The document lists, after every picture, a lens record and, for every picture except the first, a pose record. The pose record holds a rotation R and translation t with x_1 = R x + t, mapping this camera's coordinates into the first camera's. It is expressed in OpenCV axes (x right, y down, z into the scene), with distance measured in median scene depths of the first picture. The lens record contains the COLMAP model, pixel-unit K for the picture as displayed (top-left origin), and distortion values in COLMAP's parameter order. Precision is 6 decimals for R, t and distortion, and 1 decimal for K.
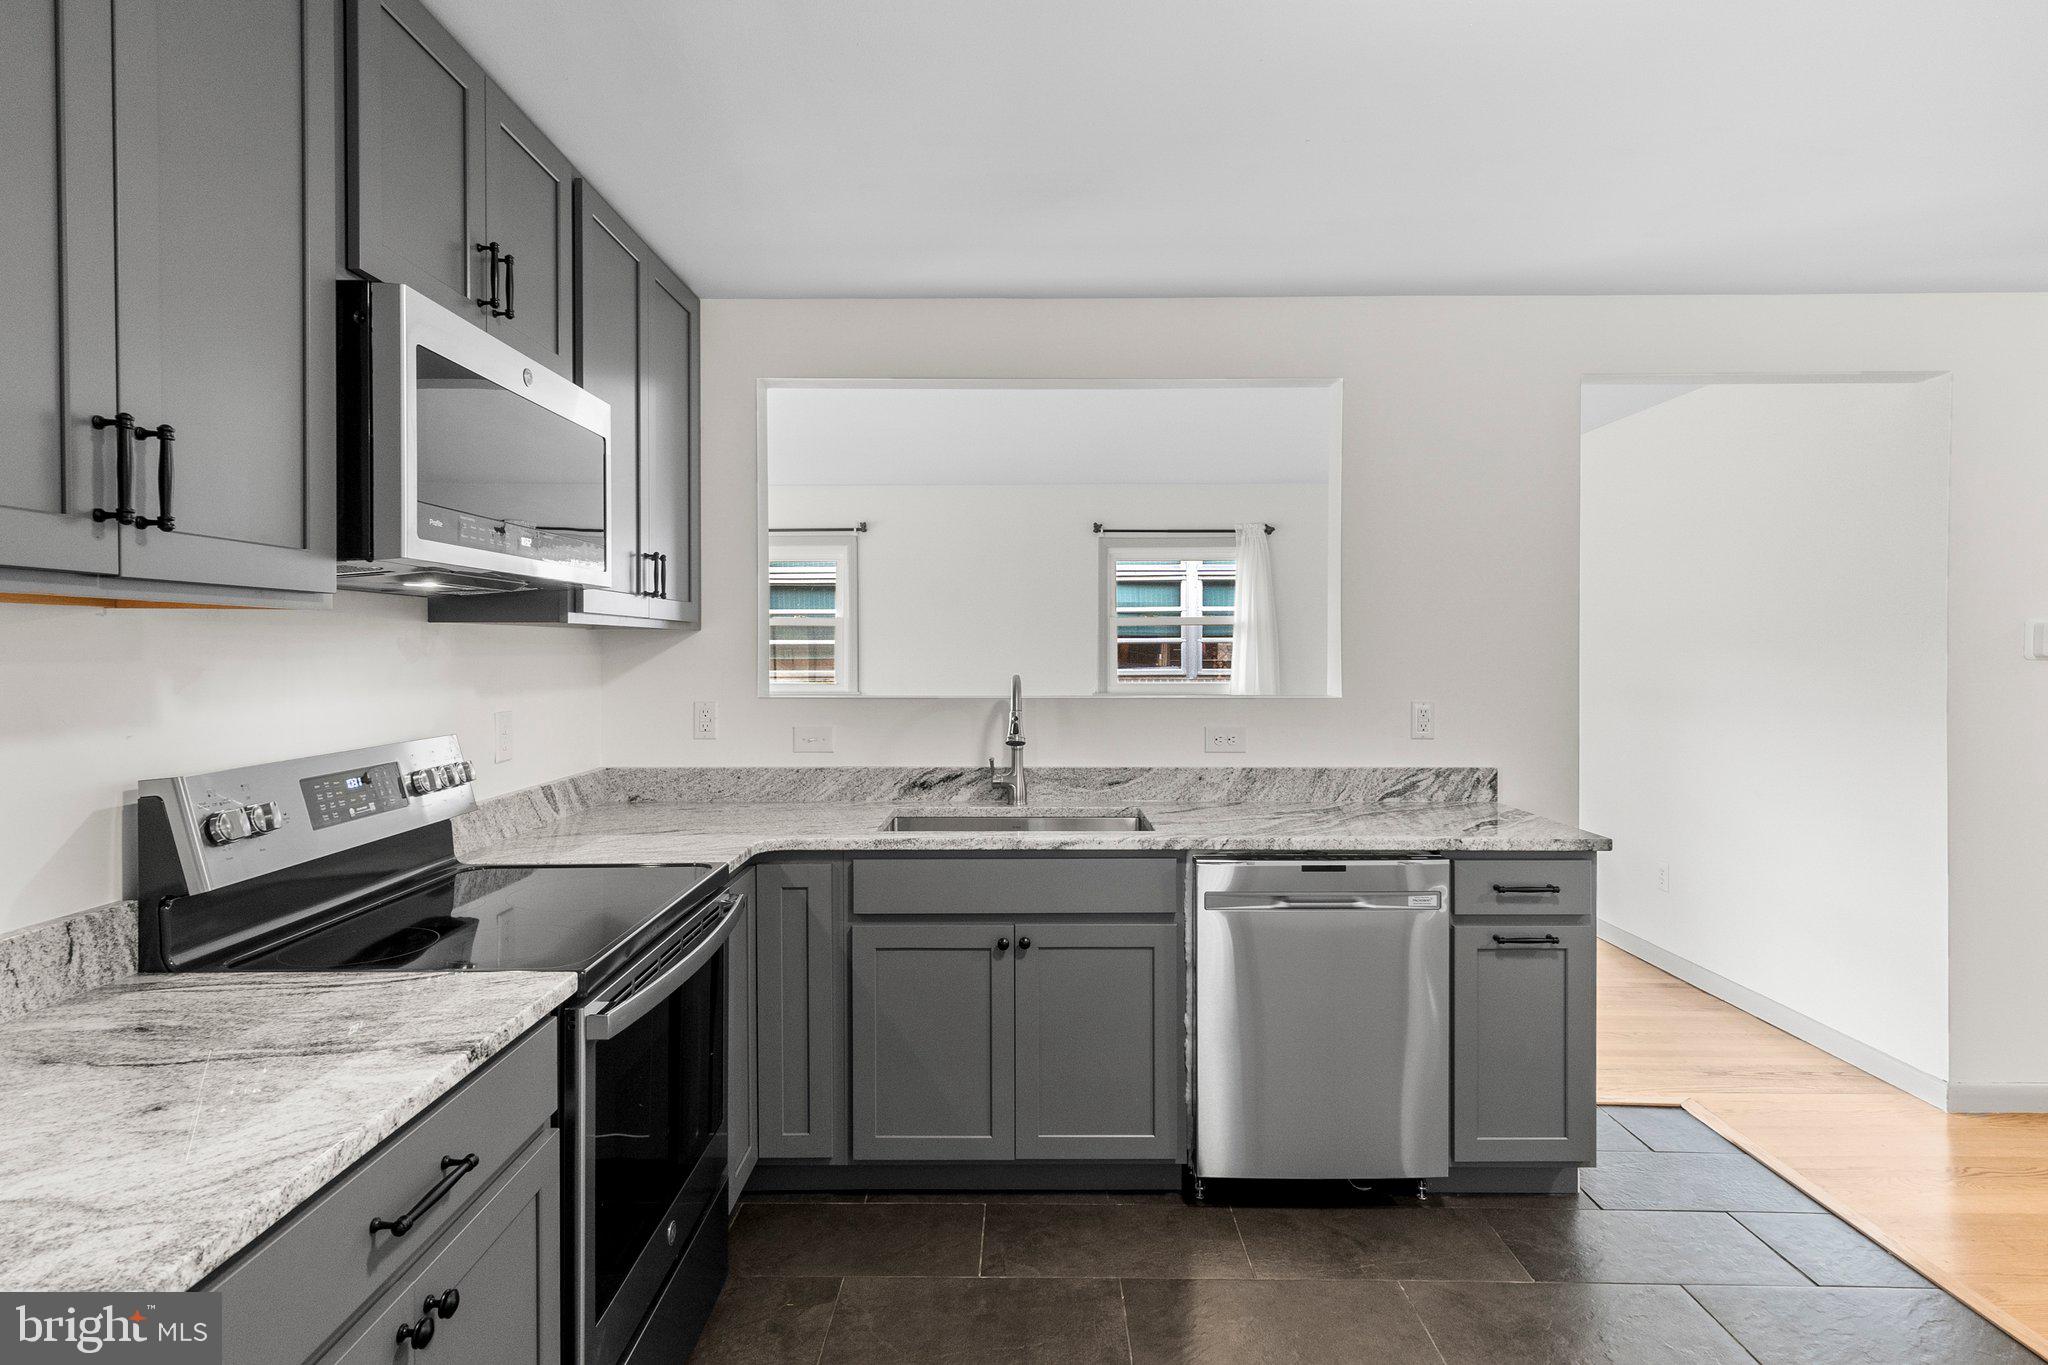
lens RADIAL K [[1045.1, 0, 1024.1], [0, 1045.1, 663.2], [0, 0, 1]] dist [0.007768, -0.000553]
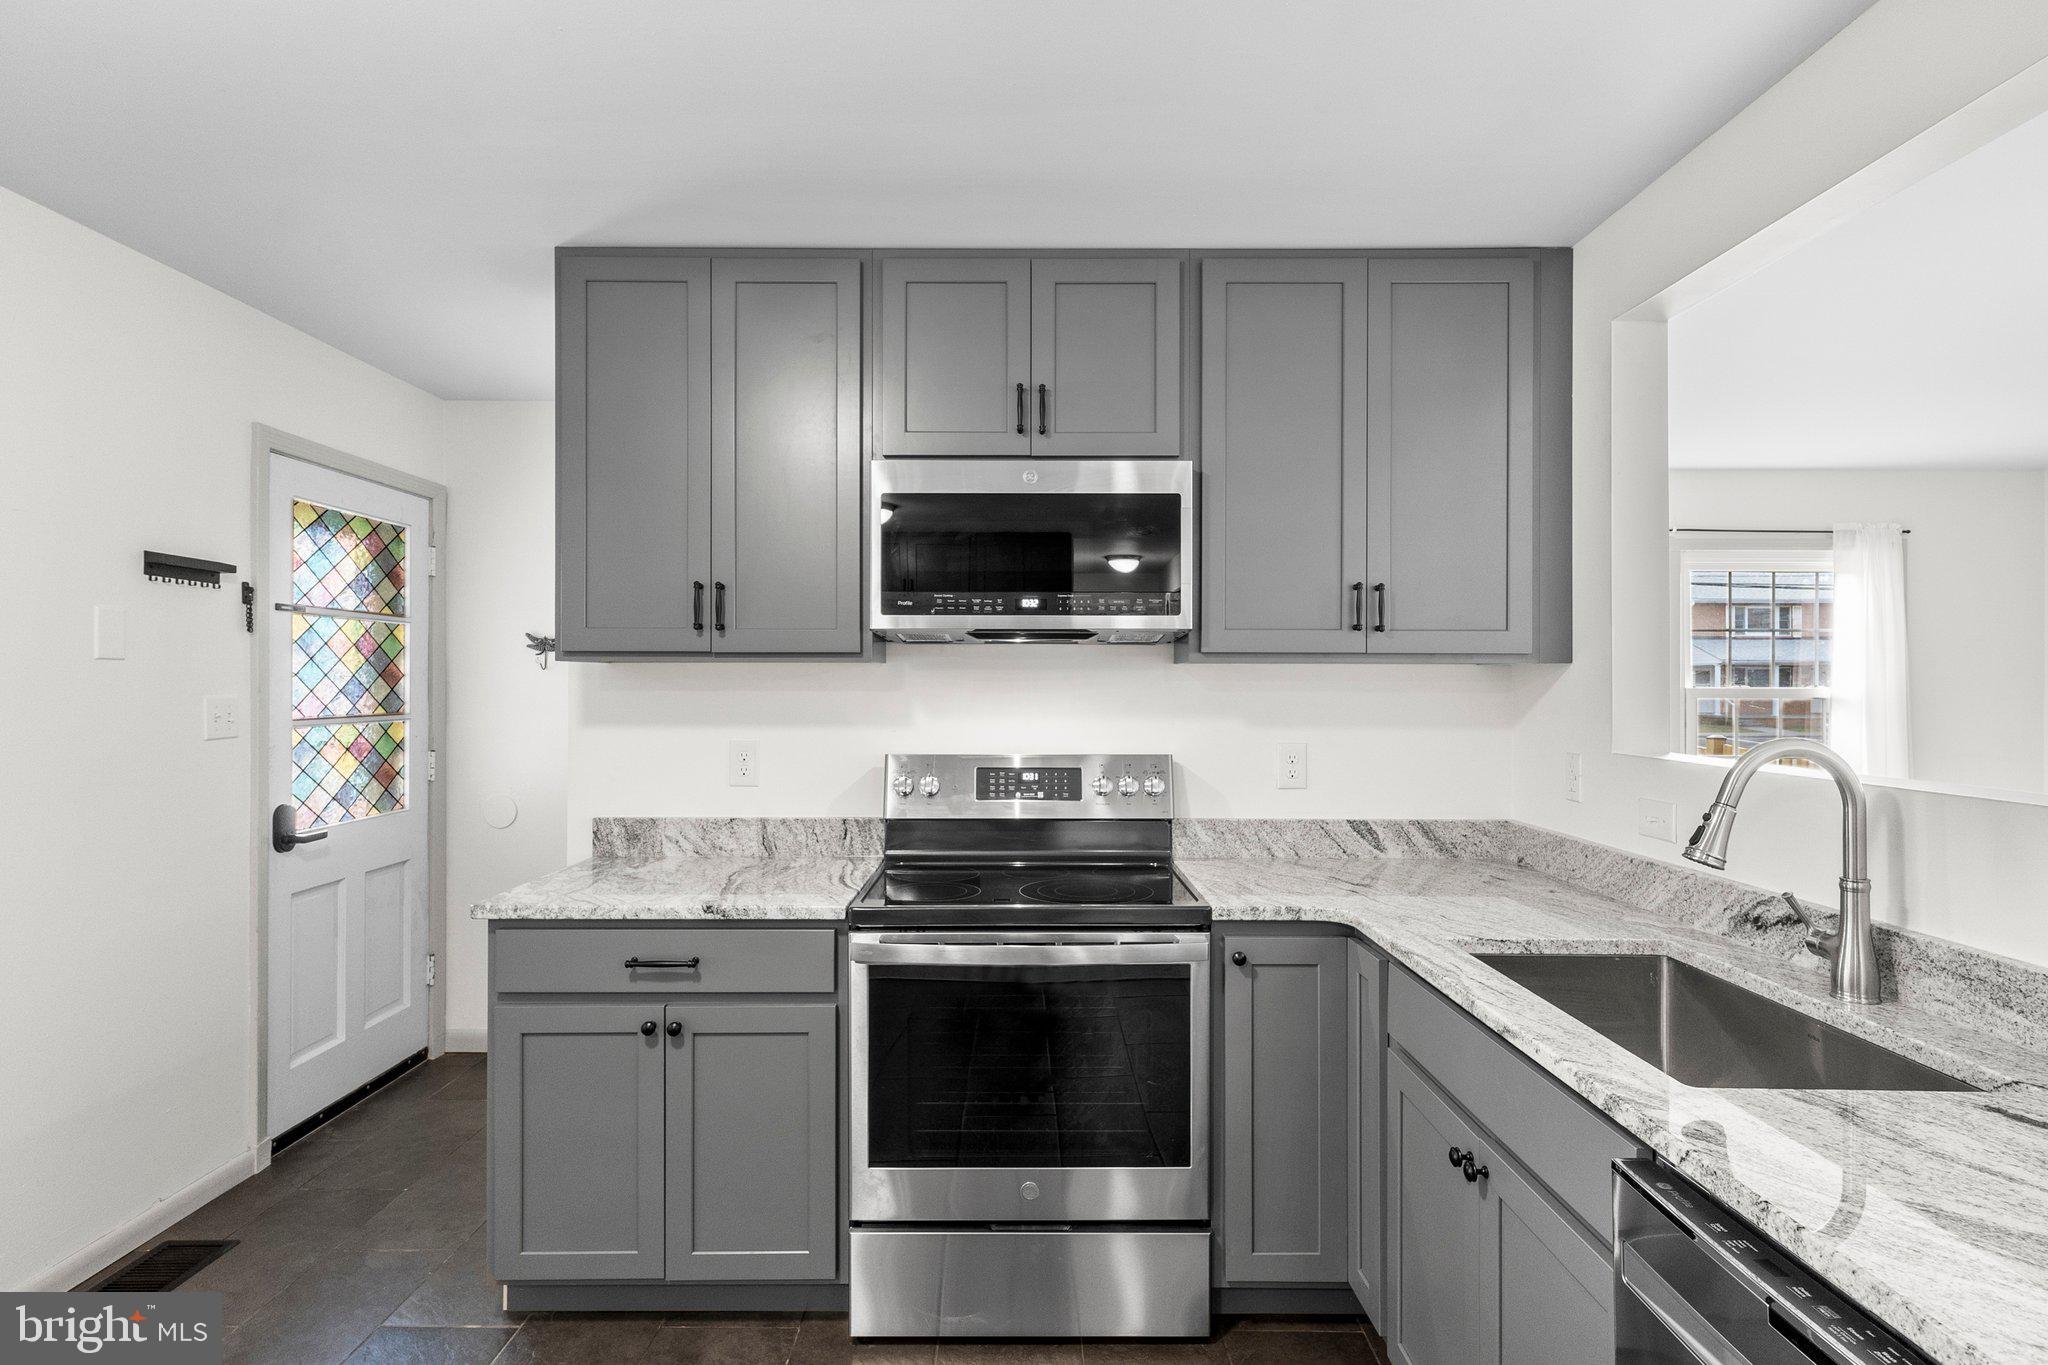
lens RADIAL K [[1045.1, 0, 1024.3], [0, 1045.1, 683.4], [0, 0, 1]] dist [0.007768, -0.000553]
pose [[-0.000431, -0.000614, -1.000000, 0.488913], [-0.016649, 0.999861, -0.000607, -0.008849], [0.999861, 0.016648, -0.000441, 0.591155]]
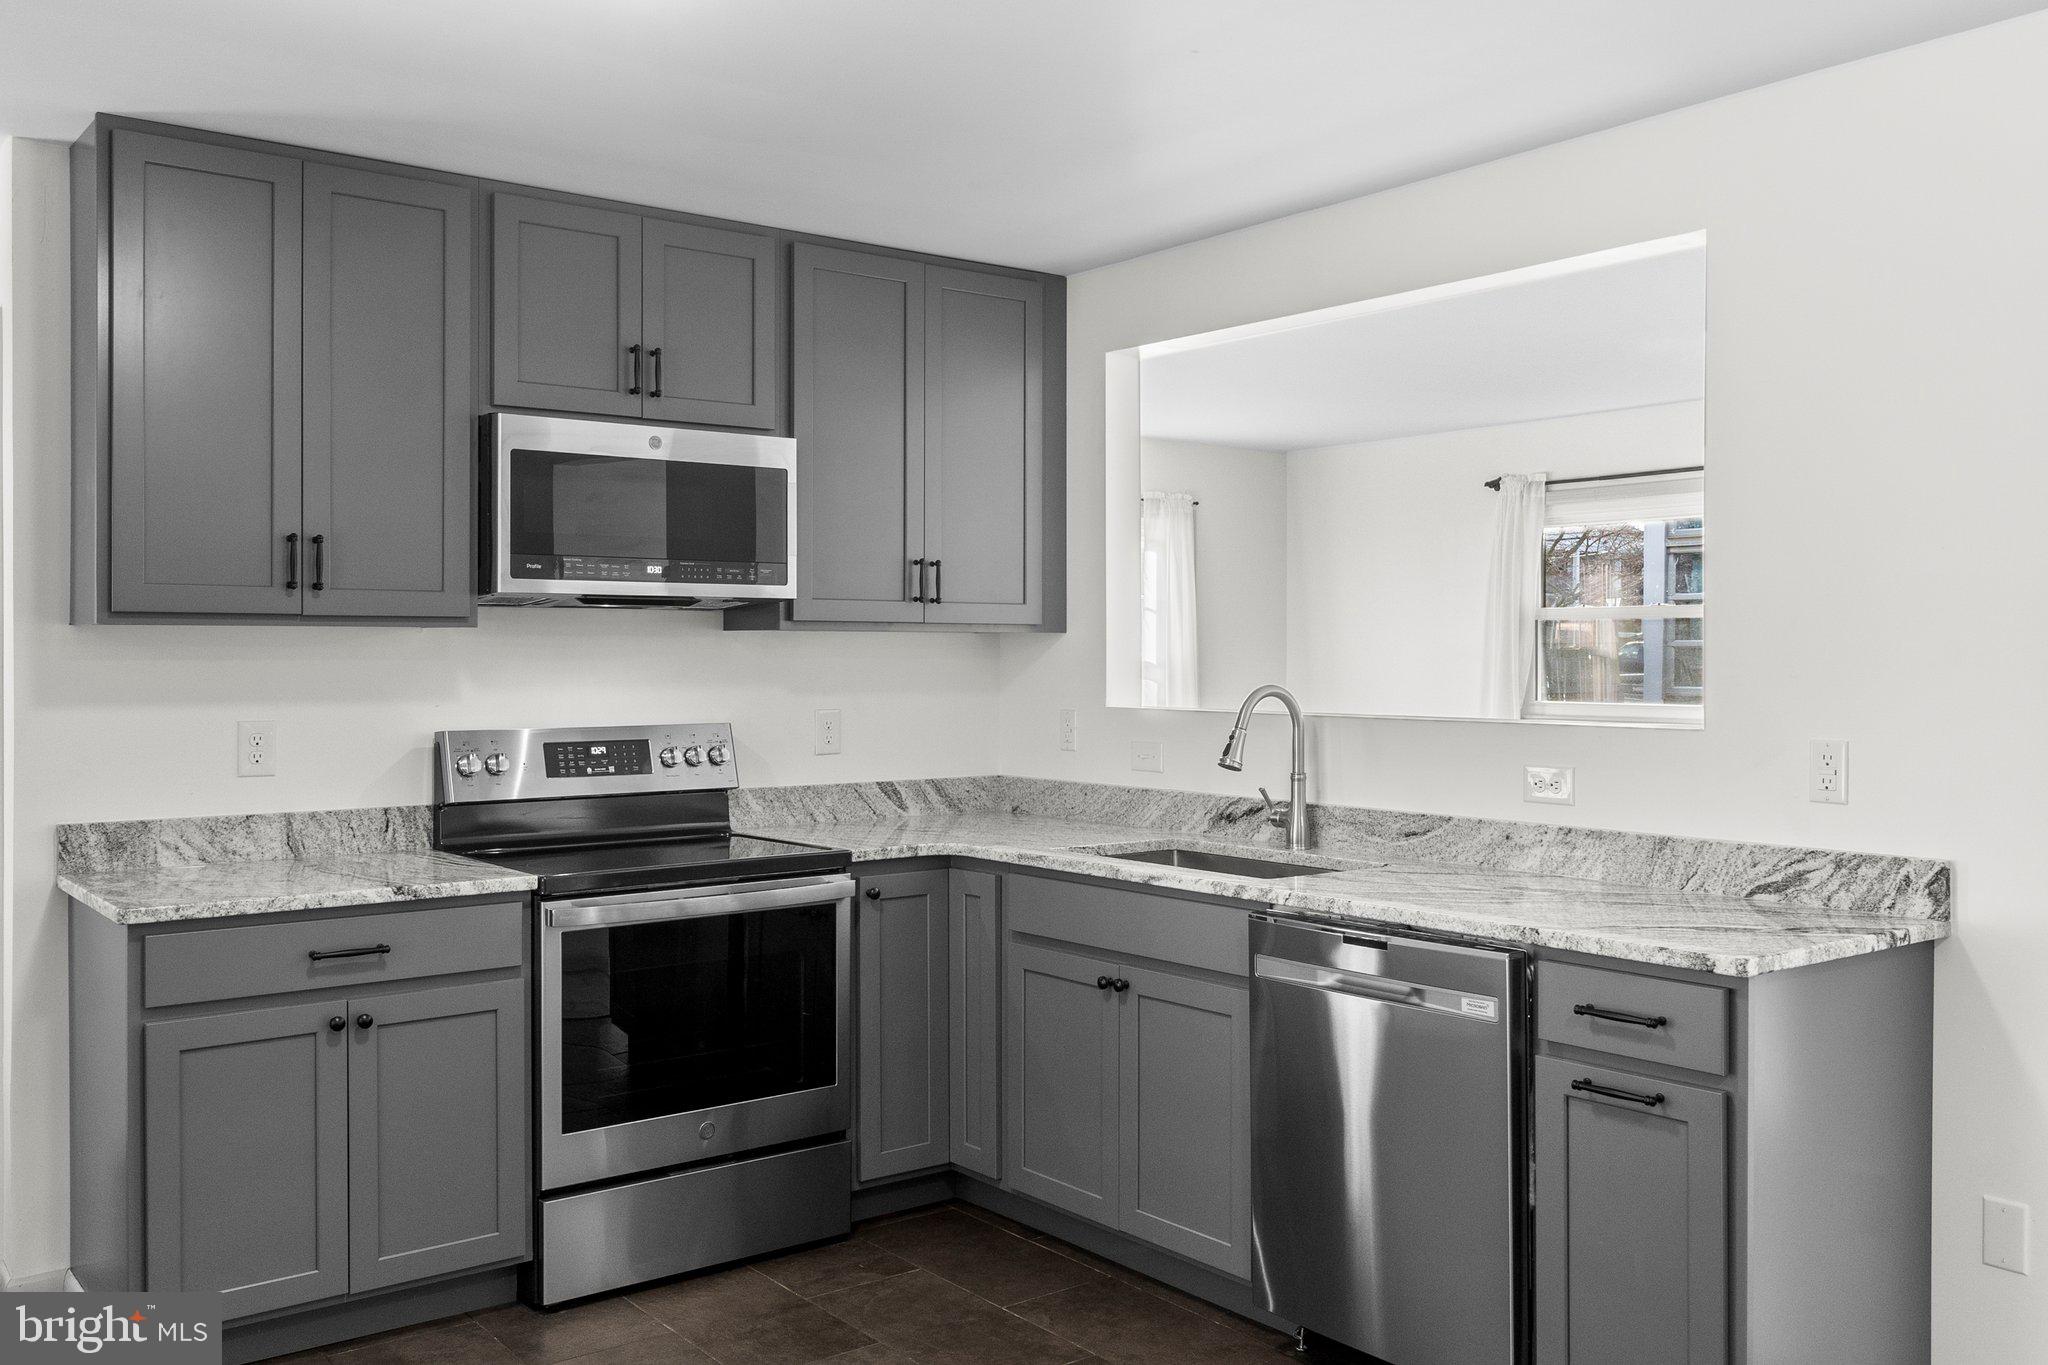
lens RADIAL K [[1747.1, 0, 1023.4], [0, 1747.1, 676.7], [0, 0, 1]] dist [0.003487, 0.001300]
pose [[0.614827, 0.010338, -0.788594, 0.893990], [-0.011406, 0.999926, 0.004216, 0.001212], [0.788579, 0.006403, 0.614900, 0.020950]]
